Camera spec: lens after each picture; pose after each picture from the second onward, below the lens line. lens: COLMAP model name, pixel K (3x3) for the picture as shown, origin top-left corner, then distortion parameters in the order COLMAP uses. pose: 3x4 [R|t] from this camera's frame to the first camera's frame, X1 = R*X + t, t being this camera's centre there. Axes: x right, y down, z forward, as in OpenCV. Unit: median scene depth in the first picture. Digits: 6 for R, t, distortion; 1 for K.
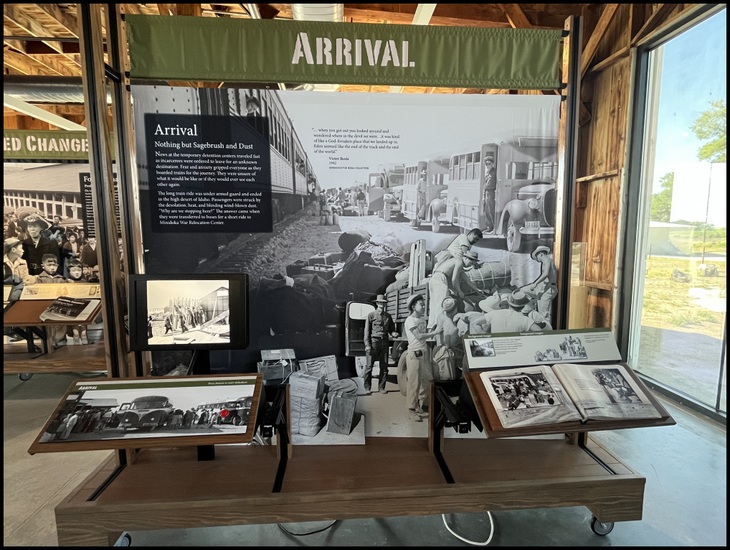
lens RADIAL K [[363.1, 0, 365.7], [0, 363.1, 274.9], [0, 0, 1]] dist [0.004248, 0.000603]
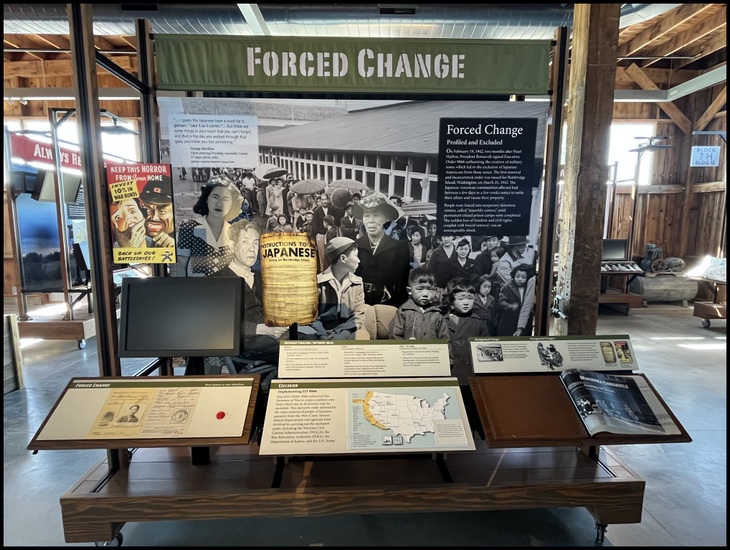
lens RADIAL K [[384.1, 0, 367.9], [0, 384.1, 272.6], [0, 0, 1]] dist [0.010920, -0.000529]
pose [[0.999448, 0.007436, -0.032392, -0.877672], [-0.006967, 0.999870, 0.014566, -0.054431], [0.032496, -0.014332, 0.999369, 0.412158]]
